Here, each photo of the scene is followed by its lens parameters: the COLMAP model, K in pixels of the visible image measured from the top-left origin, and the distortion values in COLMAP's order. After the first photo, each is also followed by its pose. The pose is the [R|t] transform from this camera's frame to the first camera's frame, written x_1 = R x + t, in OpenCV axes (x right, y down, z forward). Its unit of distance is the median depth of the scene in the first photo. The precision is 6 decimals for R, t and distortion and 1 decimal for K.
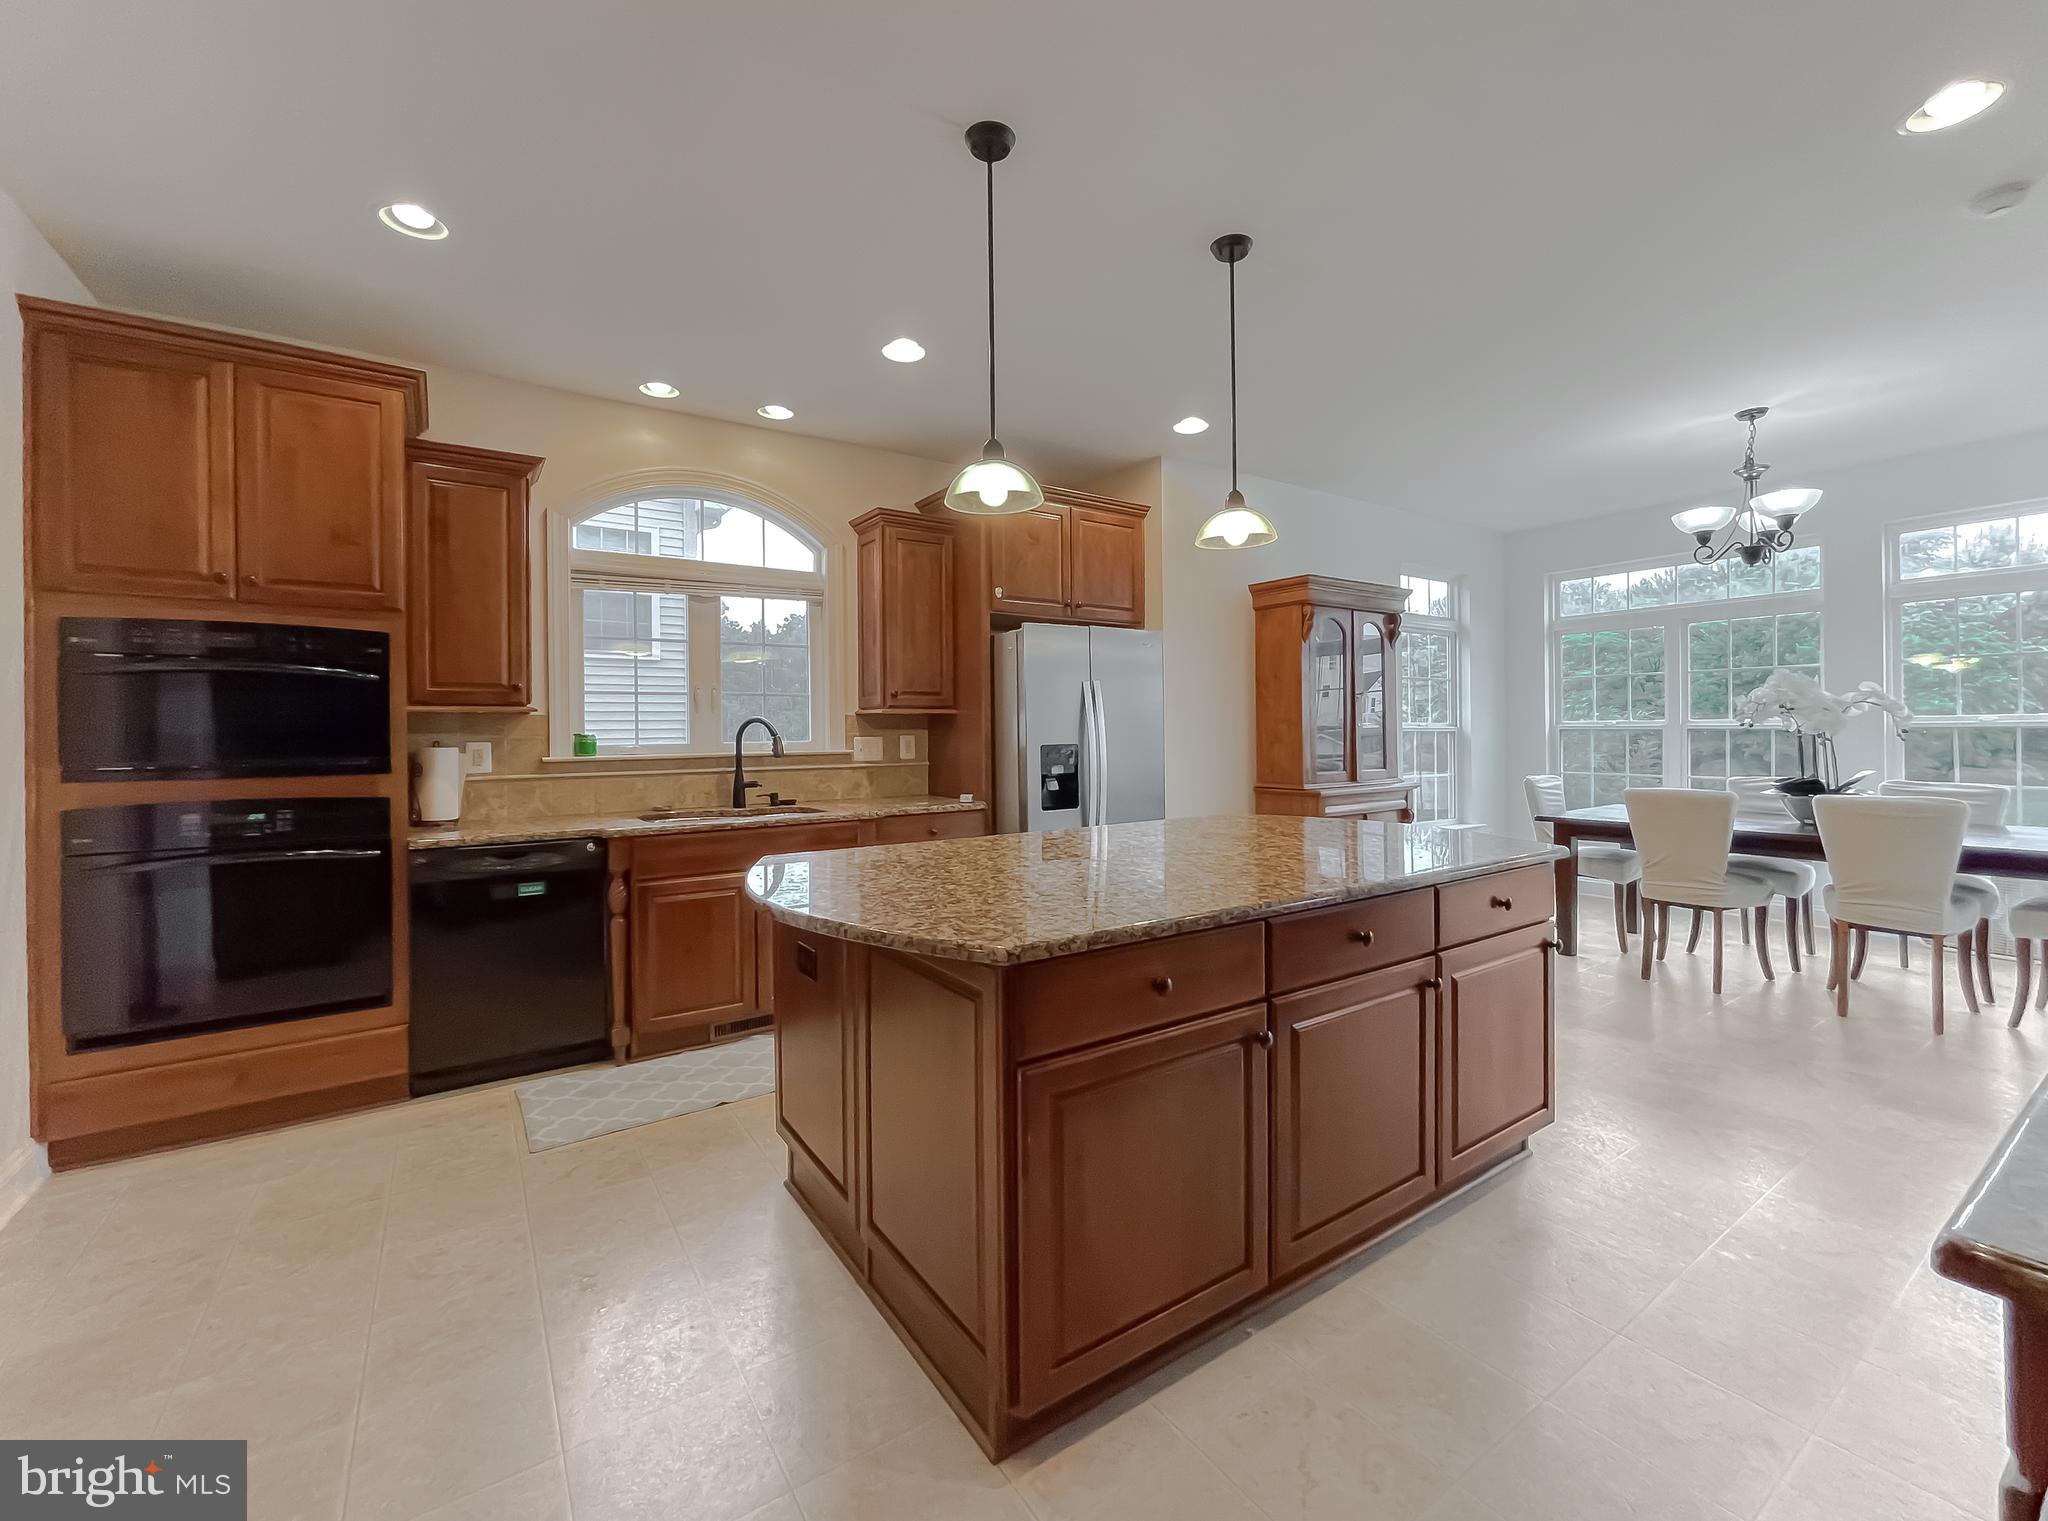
lens RADIAL K [[857.9, 0, 1023.6], [0, 857.9, 733.9], [0, 0, 1]] dist [0.000132, 0.000497]
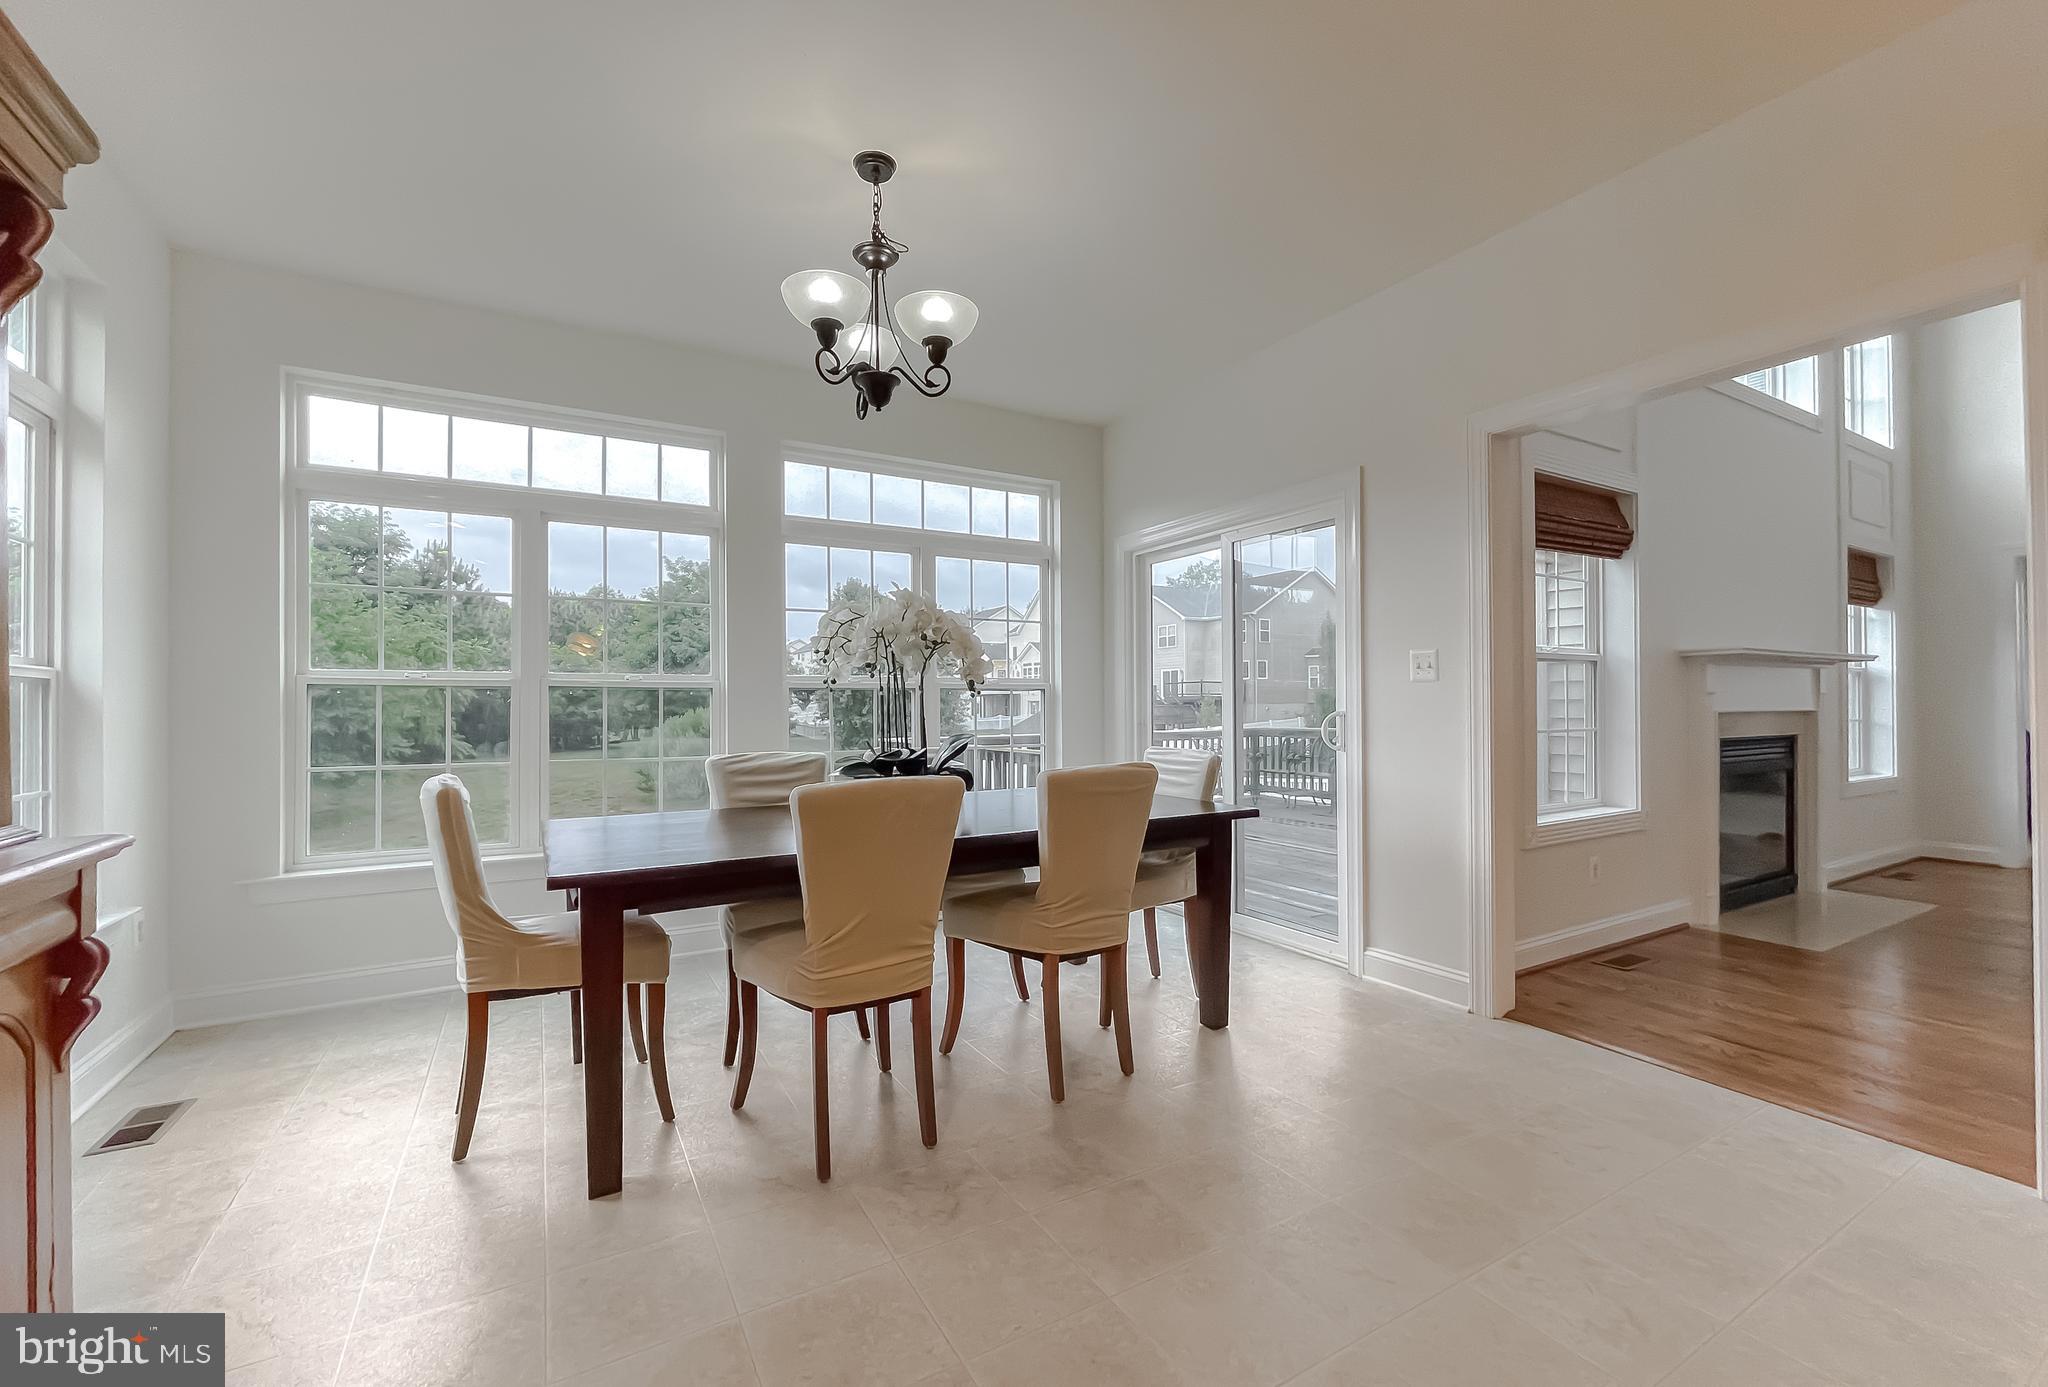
lens RADIAL K [[848.3, 0, 1020.4], [0, 848.3, 700.2], [0, 0, 1]] dist [0.007900, -0.000224]
pose [[0.071792, 0.021108, 0.997196, 0.249388], [0.010072, 0.999710, -0.021886, 0.029062], [-0.997369, 0.011615, 0.071558, 0.858266]]
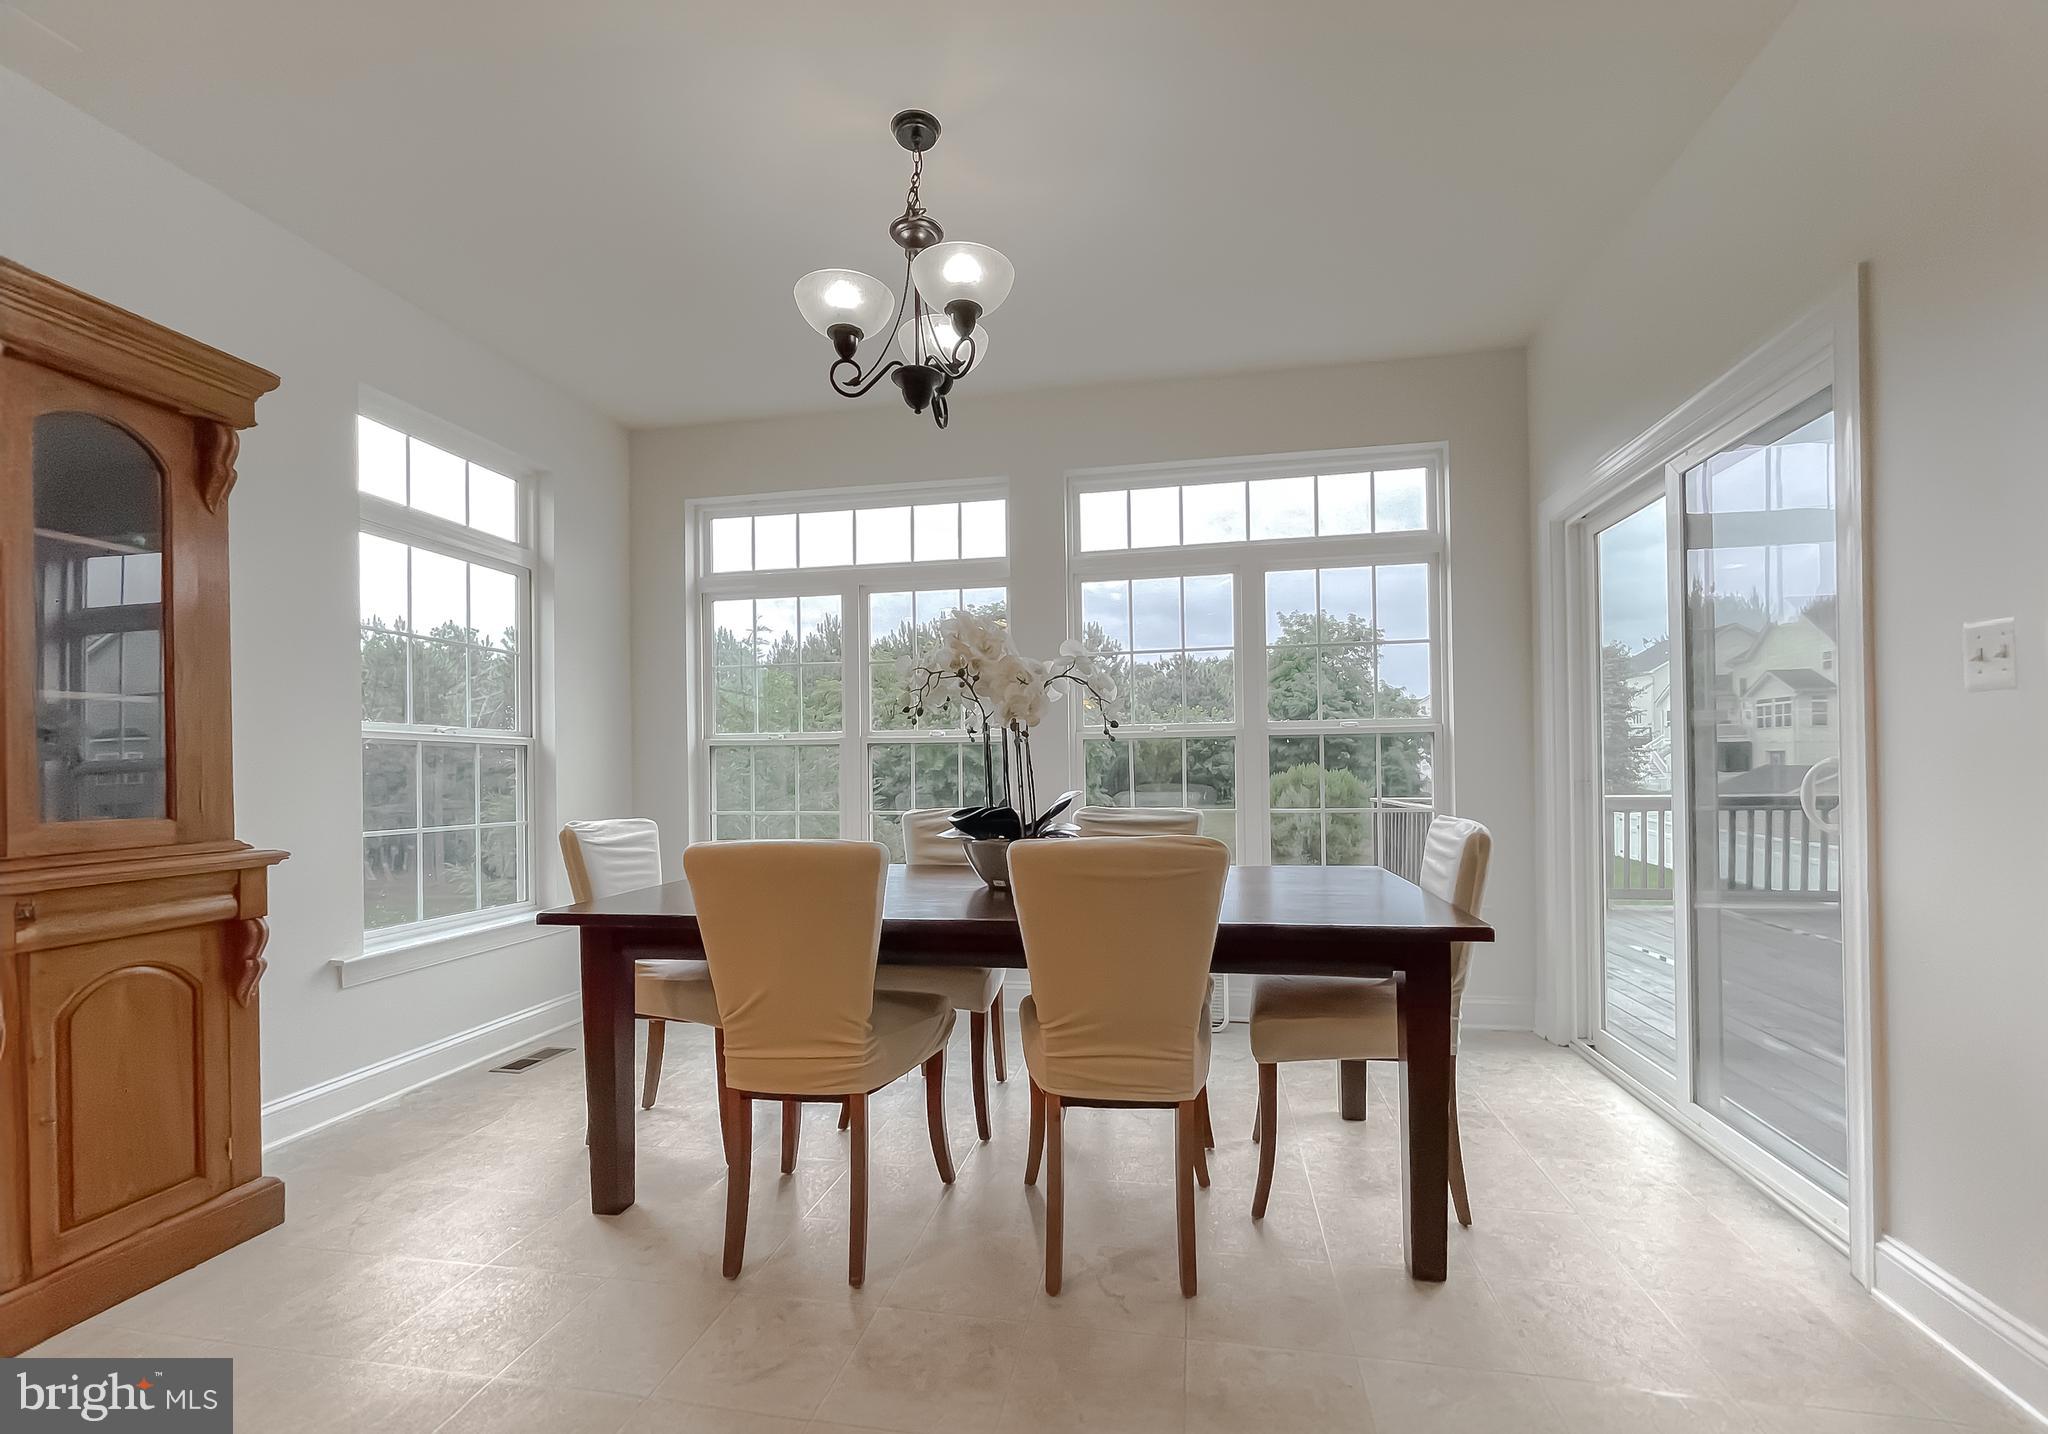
lens RADIAL K [[872.6, 0, 1032.9], [0, 872.6, 765.6], [0, 0, 1]] dist [0.001198, 0.000152]
pose [[0.704821, 0.007579, 0.709344, 0.517953], [0.006661, 0.999828, -0.017301, 0.034247], [-0.709354, 0.016919, 0.704650, 0.573251]]
